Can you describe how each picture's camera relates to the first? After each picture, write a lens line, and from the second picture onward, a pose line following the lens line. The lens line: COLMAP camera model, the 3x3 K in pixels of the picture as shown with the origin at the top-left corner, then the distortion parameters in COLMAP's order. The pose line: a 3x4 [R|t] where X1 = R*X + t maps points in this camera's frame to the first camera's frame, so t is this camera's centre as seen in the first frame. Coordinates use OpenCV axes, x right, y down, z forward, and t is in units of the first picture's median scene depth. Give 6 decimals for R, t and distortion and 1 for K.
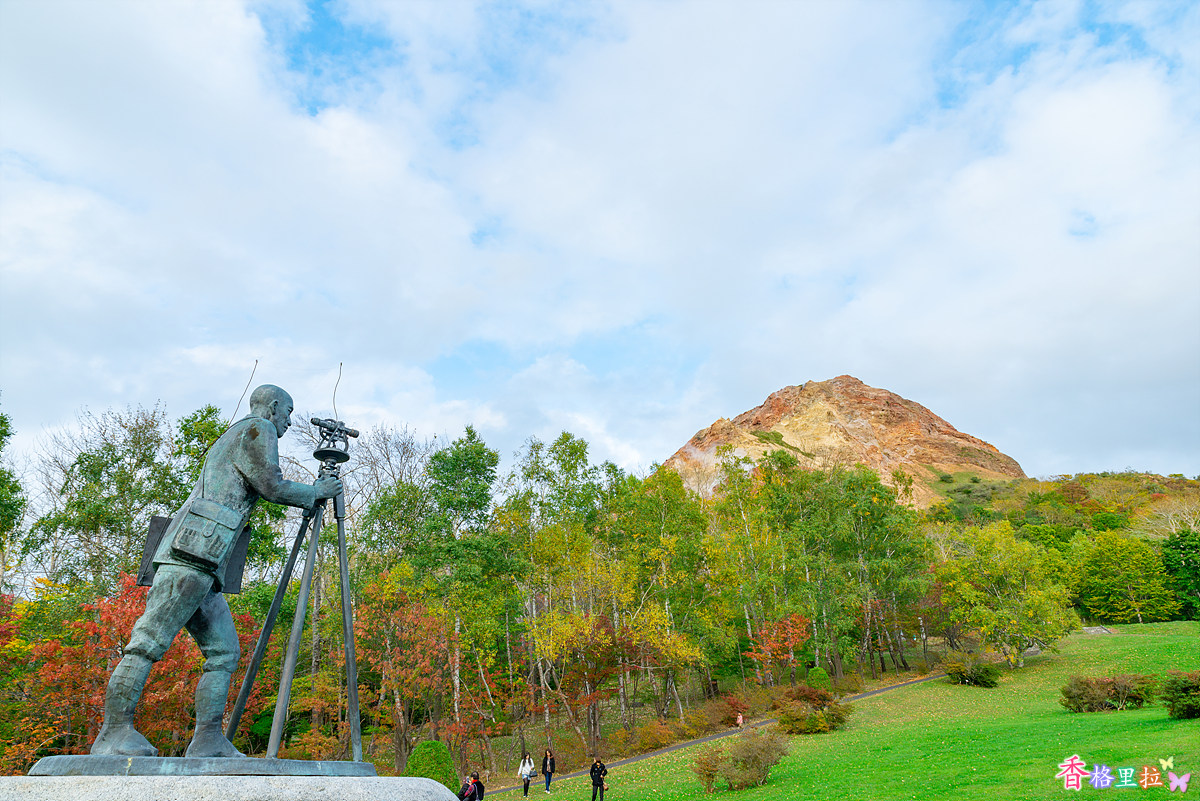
lens RADIAL K [[804.3, 0, 600.0], [0, 804.3, 400.5], [0, 0, 1]] dist [-0.001520, -0.002269]
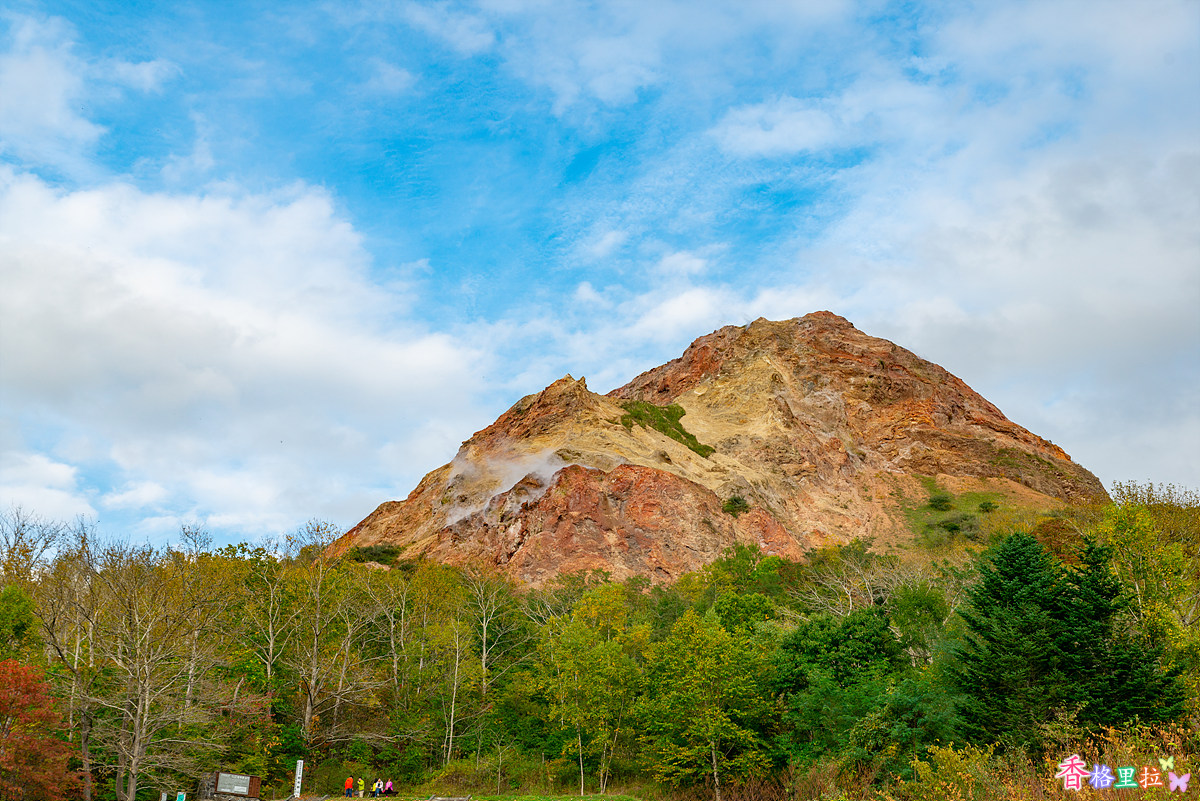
lens RADIAL K [[1392.8, 0, 598.1], [0, 1392.8, 401.0], [0, 0, 1]] dist [0.005883, 0.003416]
pose [[0.998834, 0.047461, 0.008882, 0.156597], [-0.047796, 0.997961, 0.042311, -0.003030], [-0.006855, -0.042686, 0.999065, 0.027309]]
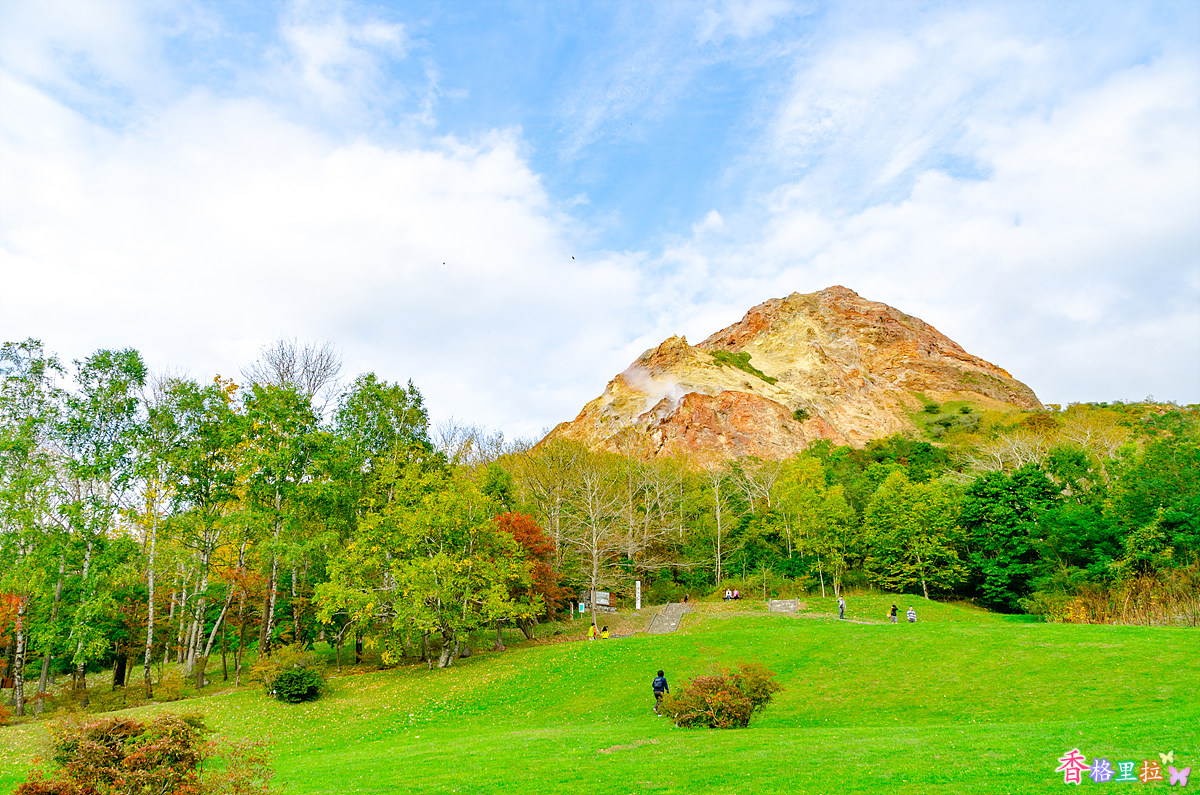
lens RADIAL K [[906.7, 0, 607.0], [0, 906.7, 402.8], [0, 0, 1]] dist [0.008457, 0.006315]
pose [[0.999356, 0.007062, -0.035182, 0.108871], [-0.003839, 0.995859, 0.090831, 0.005649], [0.035677, -0.090638, 0.995245, 0.039874]]
